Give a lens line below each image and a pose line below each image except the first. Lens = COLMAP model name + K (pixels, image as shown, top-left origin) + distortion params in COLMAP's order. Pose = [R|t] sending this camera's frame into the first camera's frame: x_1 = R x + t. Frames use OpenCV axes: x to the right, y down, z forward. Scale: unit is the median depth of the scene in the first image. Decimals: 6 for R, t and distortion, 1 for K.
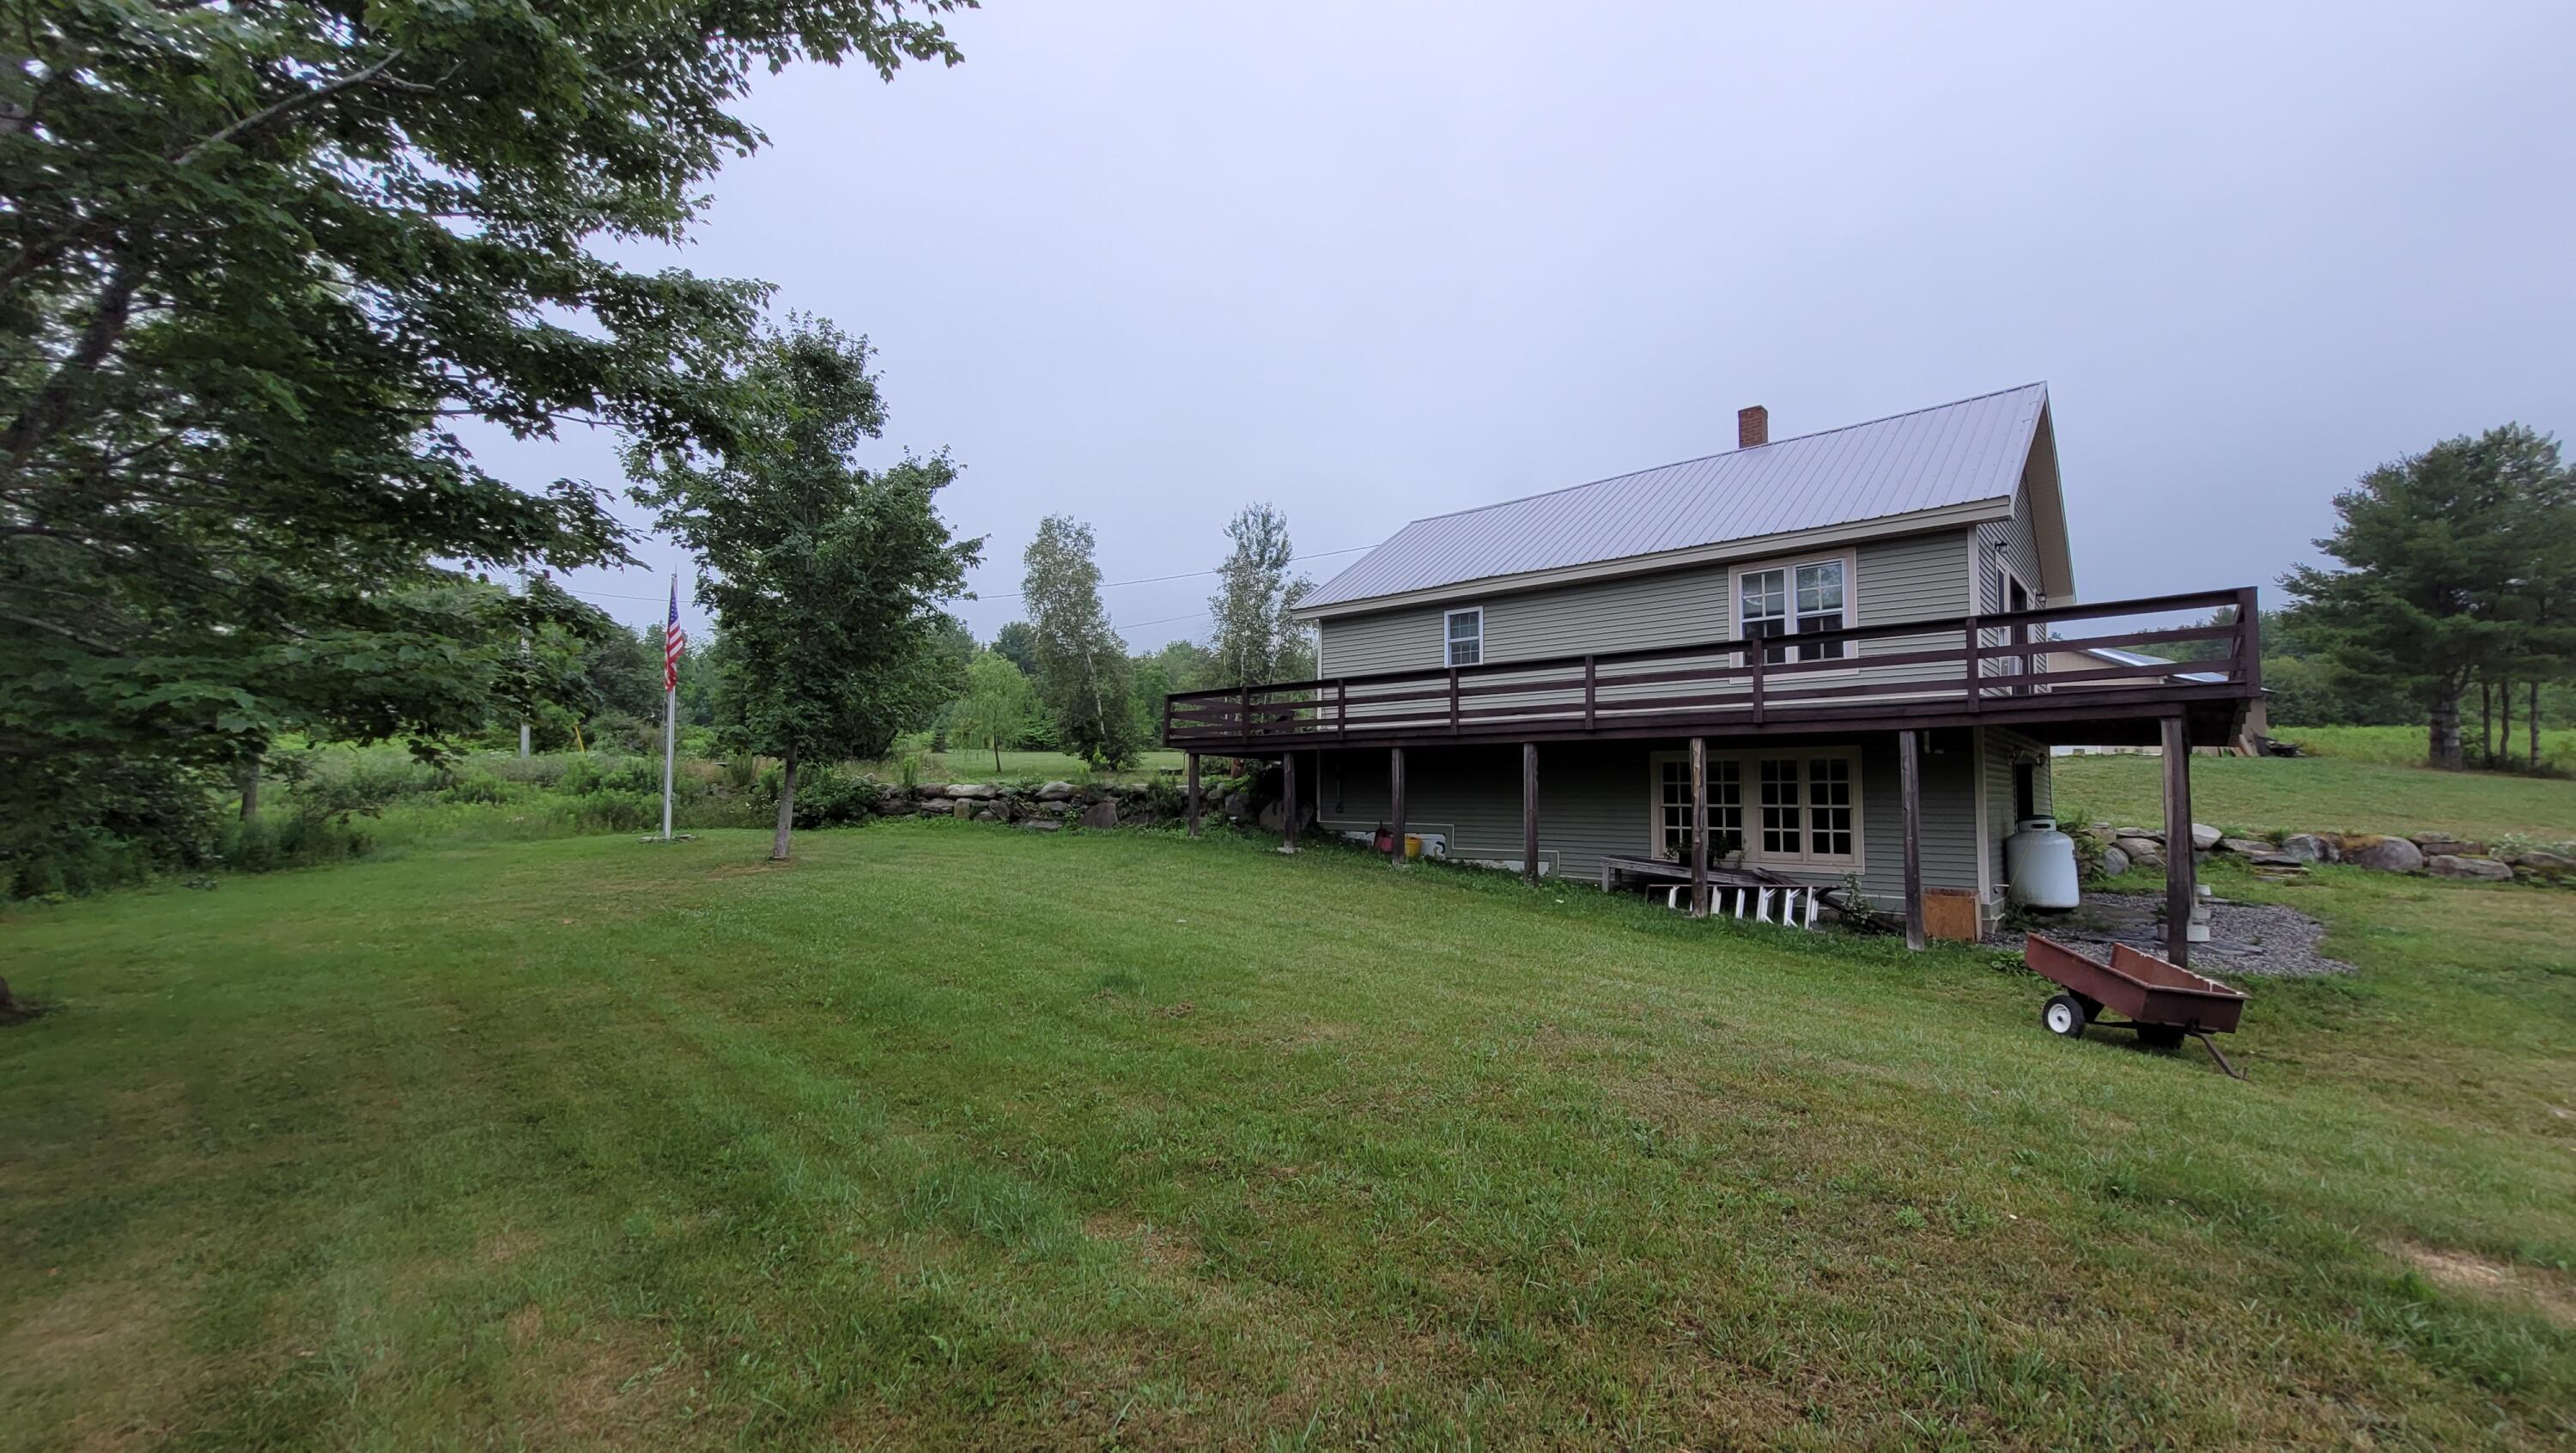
lens RADIAL K [[1014.6, 0, 1283.2], [0, 1014.6, 736.5], [0, 0, 1]] dist [-0.000736, -0.000132]
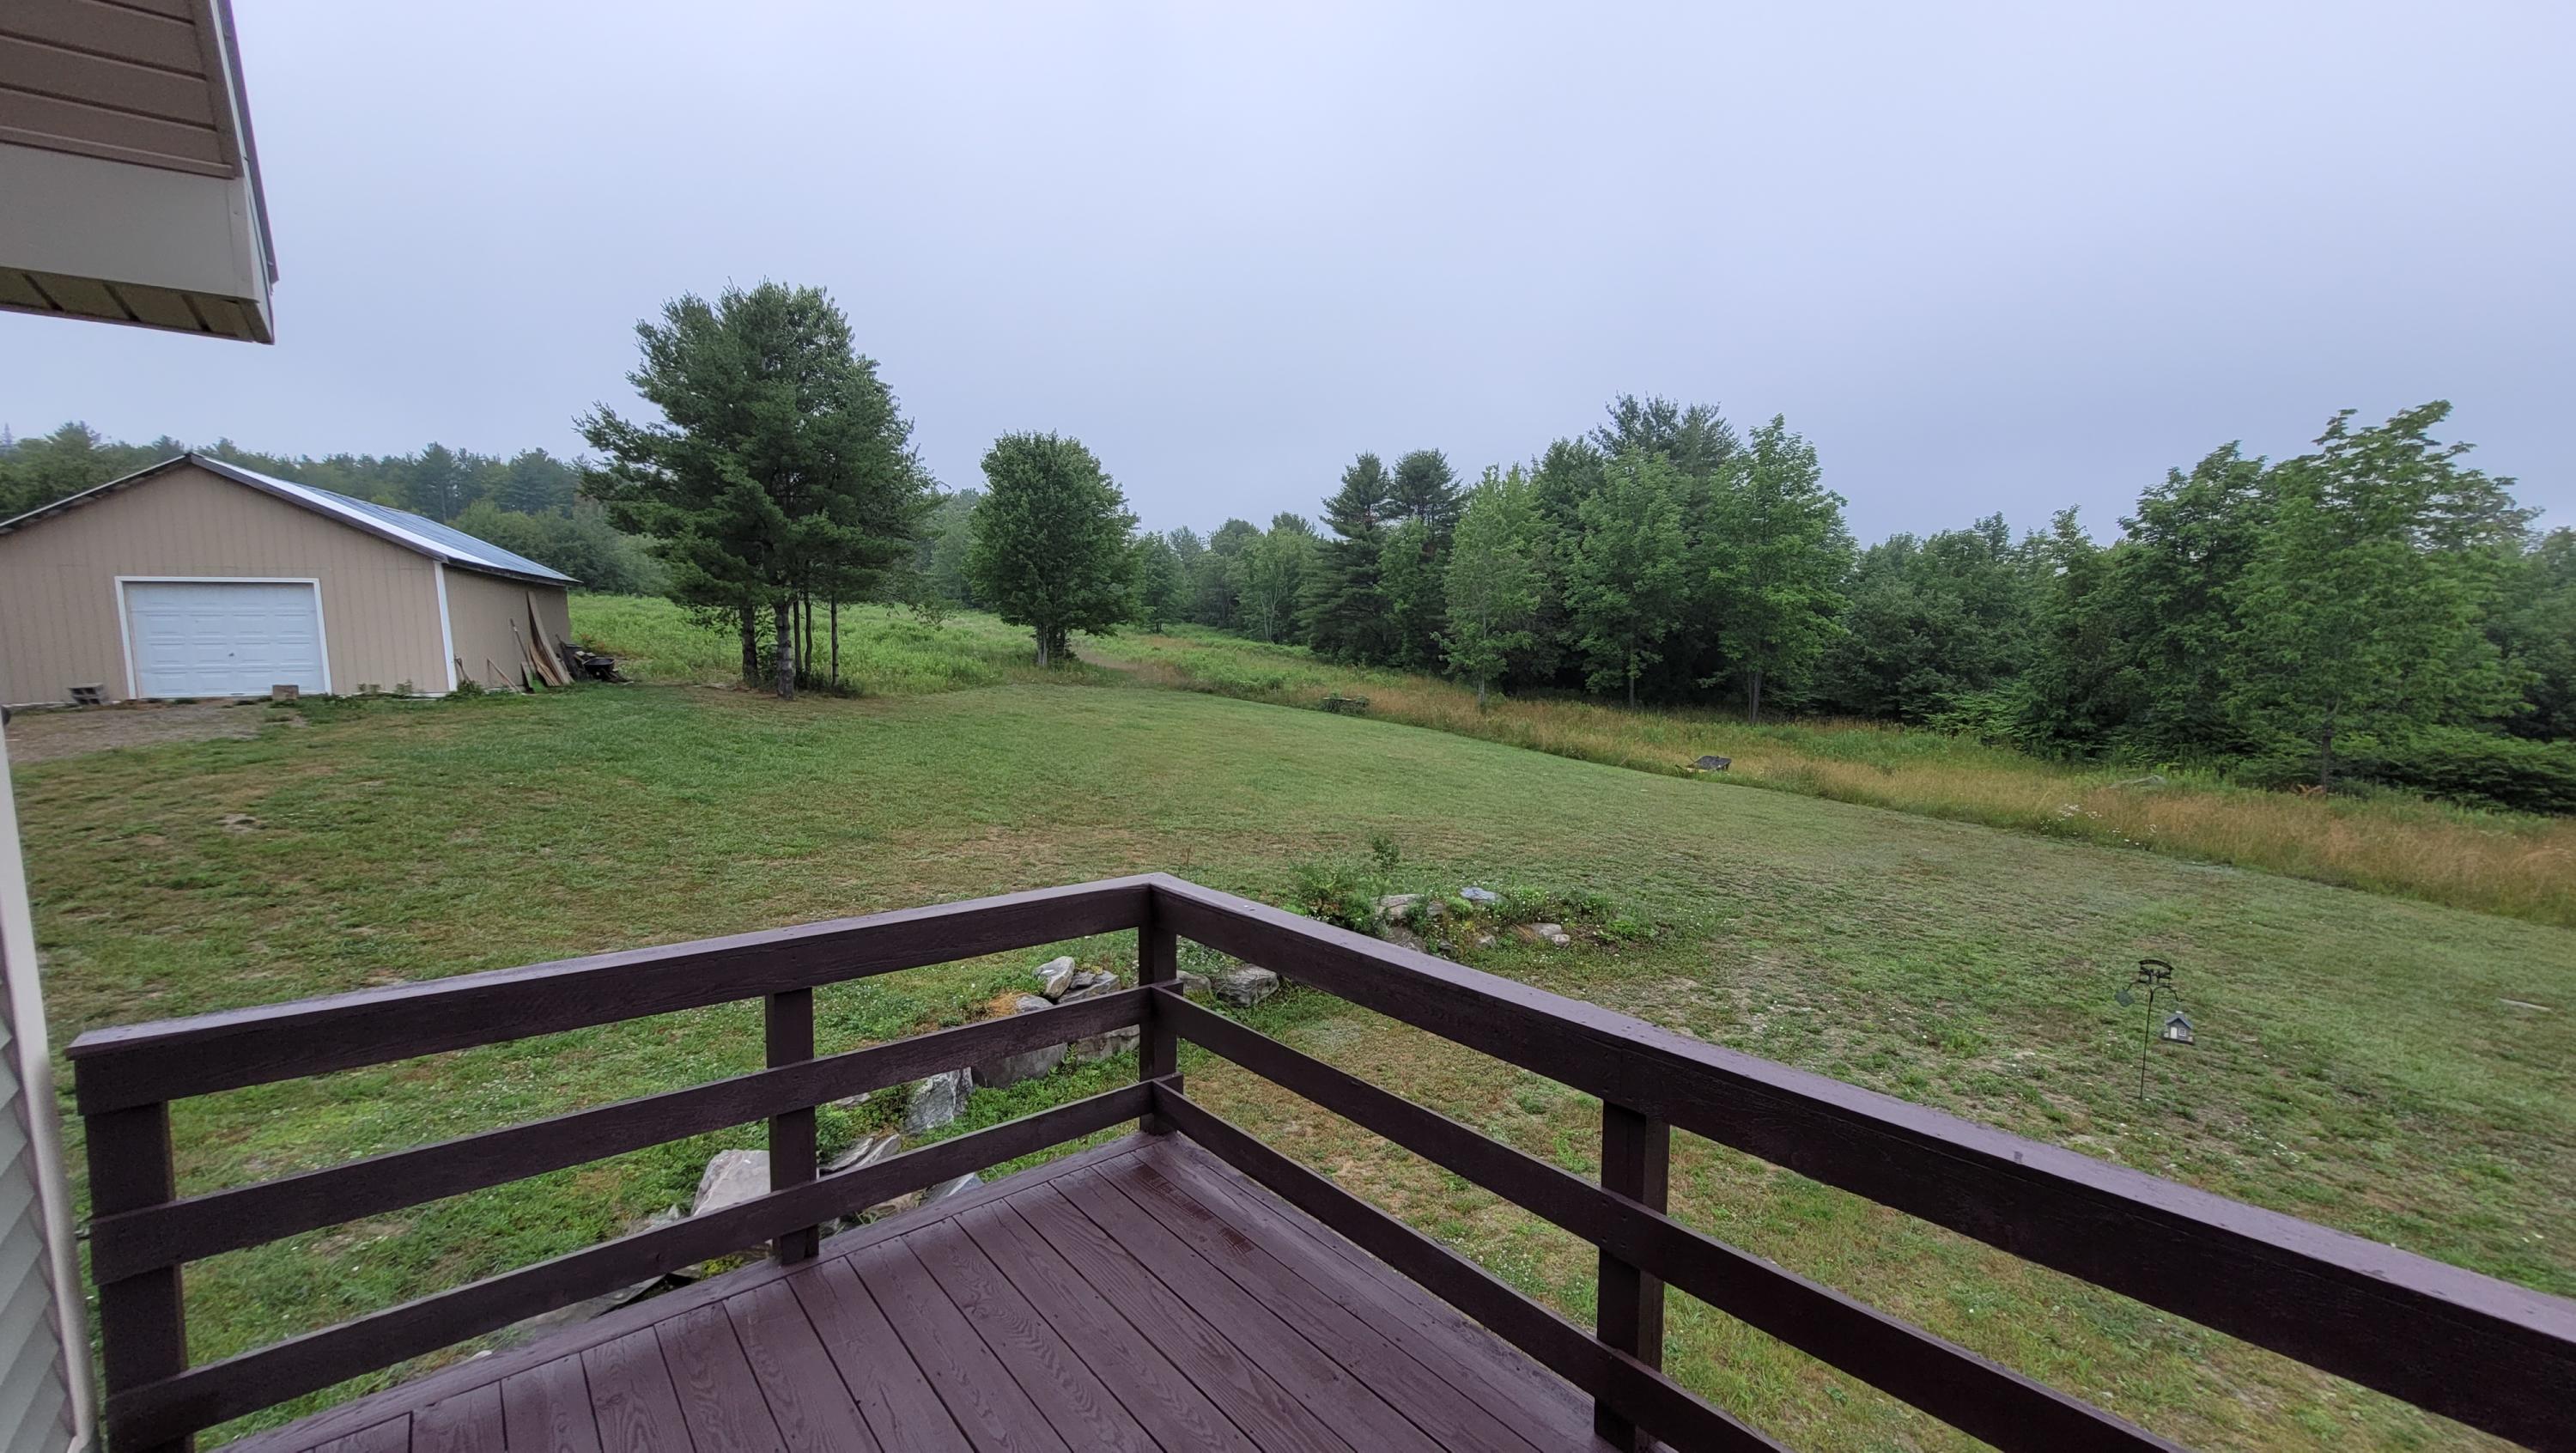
lens RADIAL K [[1014.6, 0, 1286.6], [0, 1014.6, 738.1], [0, 0, 1]] dist [-0.000736, -0.000132]
pose [[0.127420, -0.108051, 0.985946, 0.375506], [-0.056591, 0.991637, 0.115988, -0.053055], [-0.990233, -0.070575, 0.120240, 0.473579]]
